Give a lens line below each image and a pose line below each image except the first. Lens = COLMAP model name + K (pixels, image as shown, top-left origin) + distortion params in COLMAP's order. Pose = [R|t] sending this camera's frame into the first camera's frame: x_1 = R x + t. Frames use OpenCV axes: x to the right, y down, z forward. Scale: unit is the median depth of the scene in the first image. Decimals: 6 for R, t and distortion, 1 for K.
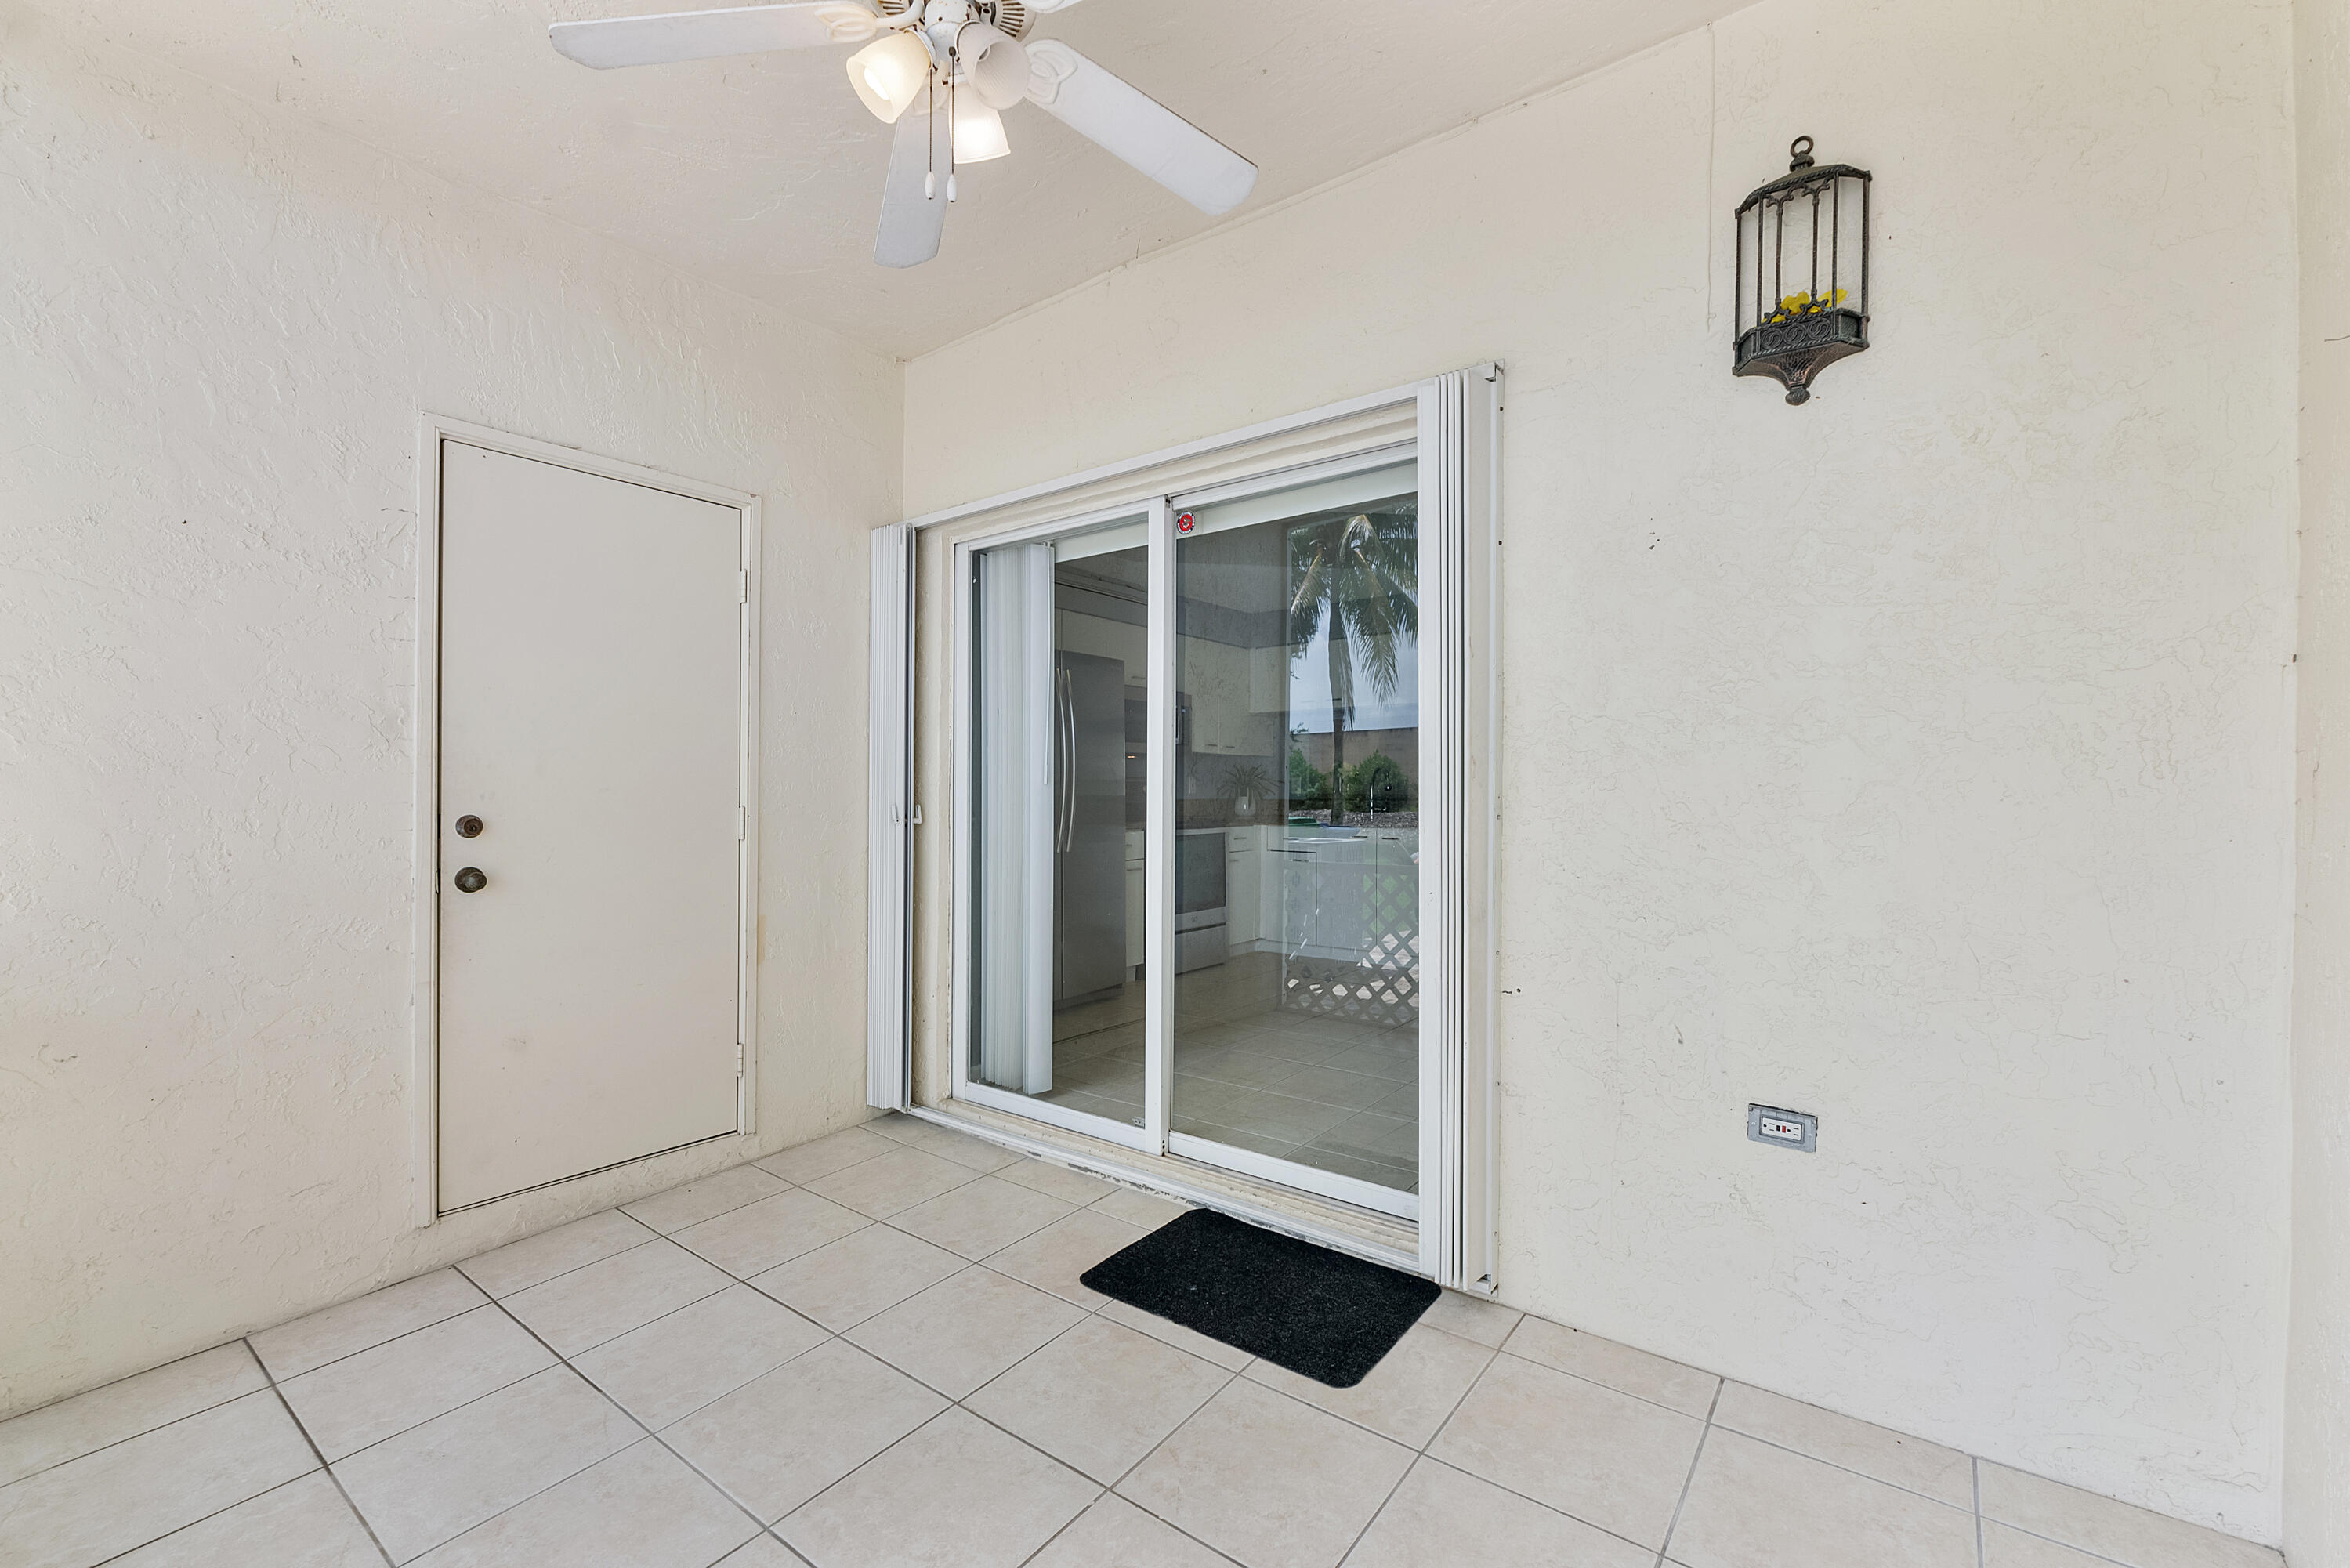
lens RADIAL K [[999.5, 0, 1175.0], [0, 999.5, 784.0], [0, 0, 1]] dist [0.002262, 0.000217]
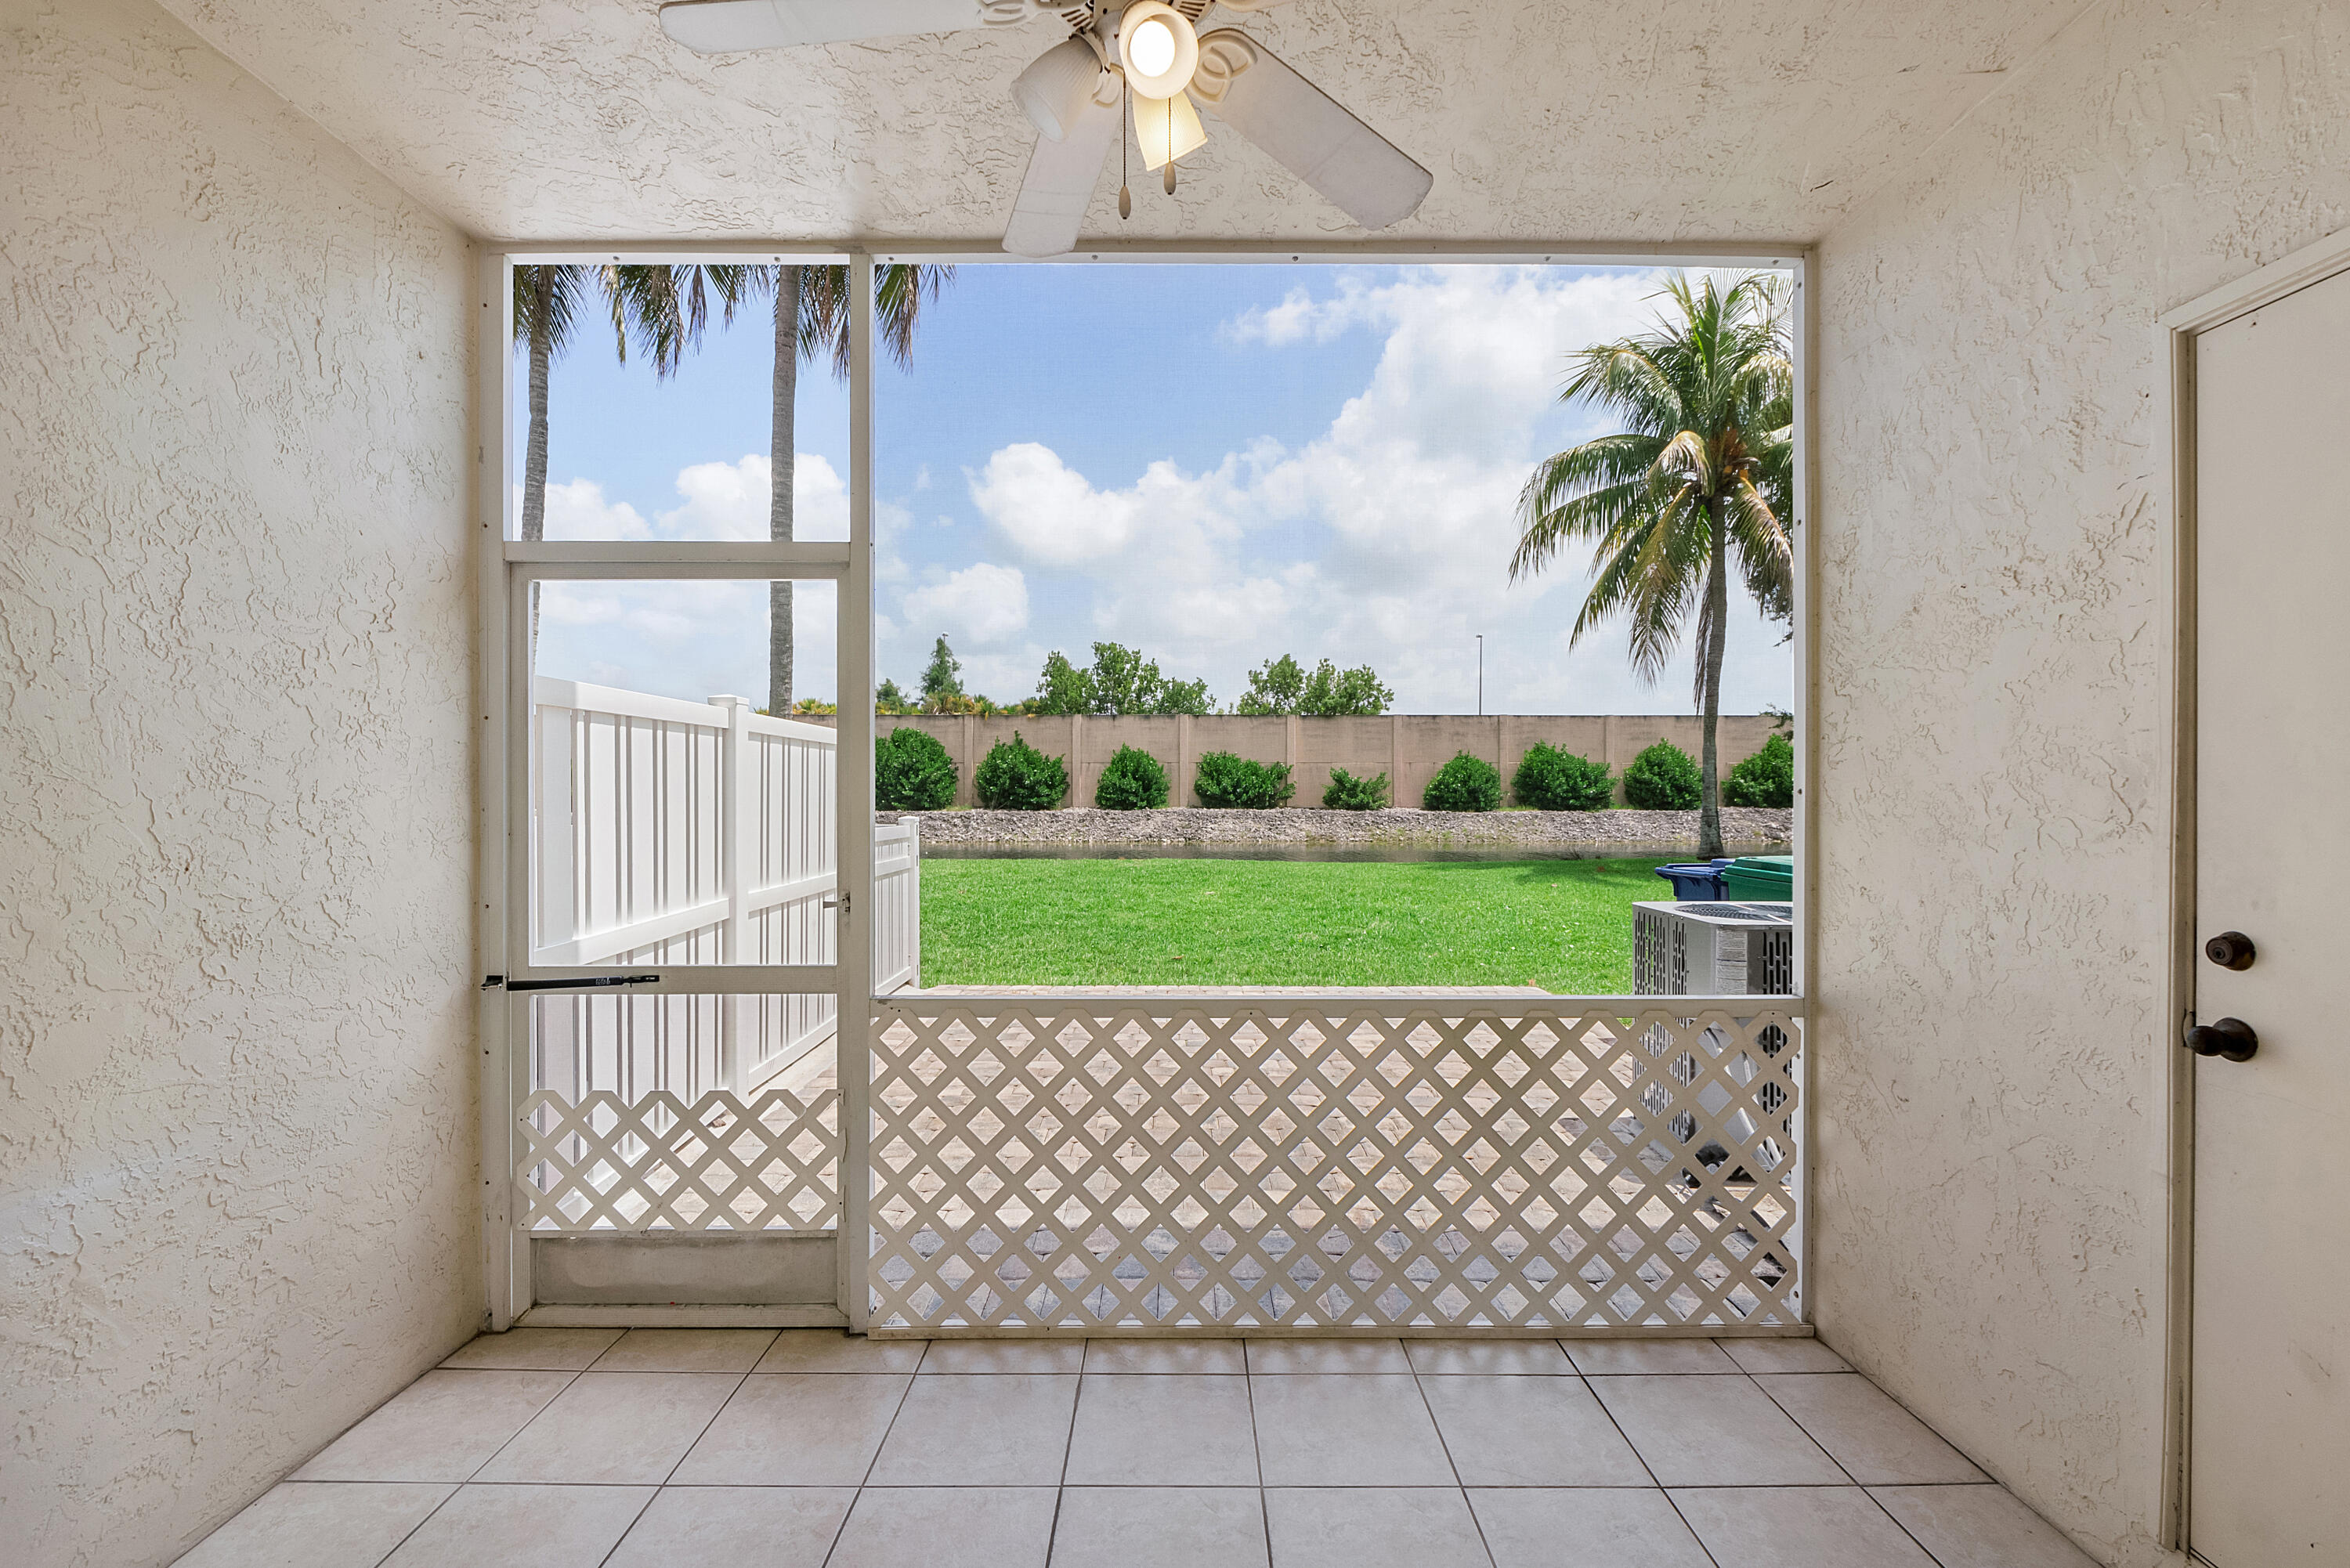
lens RADIAL K [[999.4, 0, 1175.0], [0, 999.4, 784.0], [0, 0, 1]] dist [0.002262, 0.000217]
pose [[-0.795312, -0.006098, -0.606169, 0.178999], [-0.001746, 0.999968, -0.007768, -0.055322], [0.606198, -0.005120, -0.795298, 1.157884]]
